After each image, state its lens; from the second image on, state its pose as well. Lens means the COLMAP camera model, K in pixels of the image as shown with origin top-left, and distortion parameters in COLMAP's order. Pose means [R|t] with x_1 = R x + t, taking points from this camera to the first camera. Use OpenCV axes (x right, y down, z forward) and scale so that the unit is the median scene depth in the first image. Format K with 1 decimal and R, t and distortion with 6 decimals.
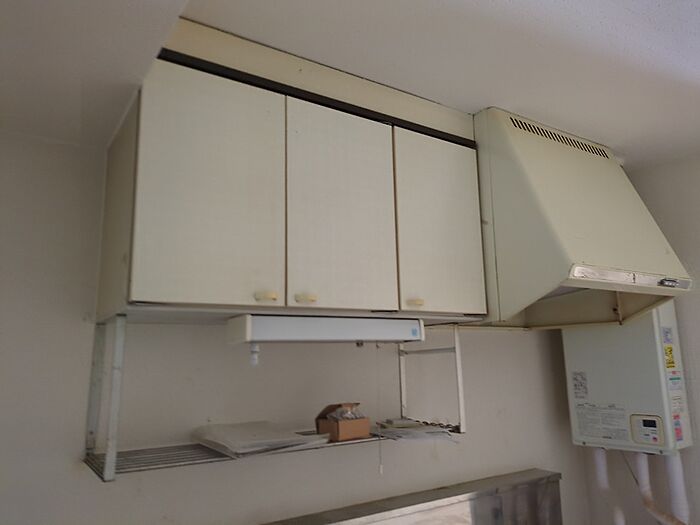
lens RADIAL K [[528.3, 0, 352.7], [0, 528.3, 262.8], [0, 0, 1]] dist [-0.000626, 0.000230]
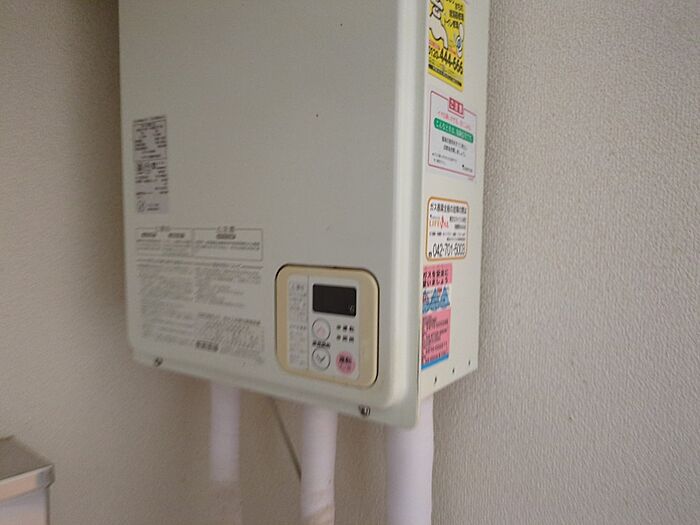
lens RADIAL K [[528.3, 0, 349.1], [0, 528.3, 261.9], [0, 0, 1]] dist [-0.000626, 0.000230]
pose [[0.947385, 0.026033, 0.319037, 0.474316], [-0.098163, 0.972292, 0.212159, 0.227682], [-0.304675, -0.232314, 0.923690, 0.752635]]
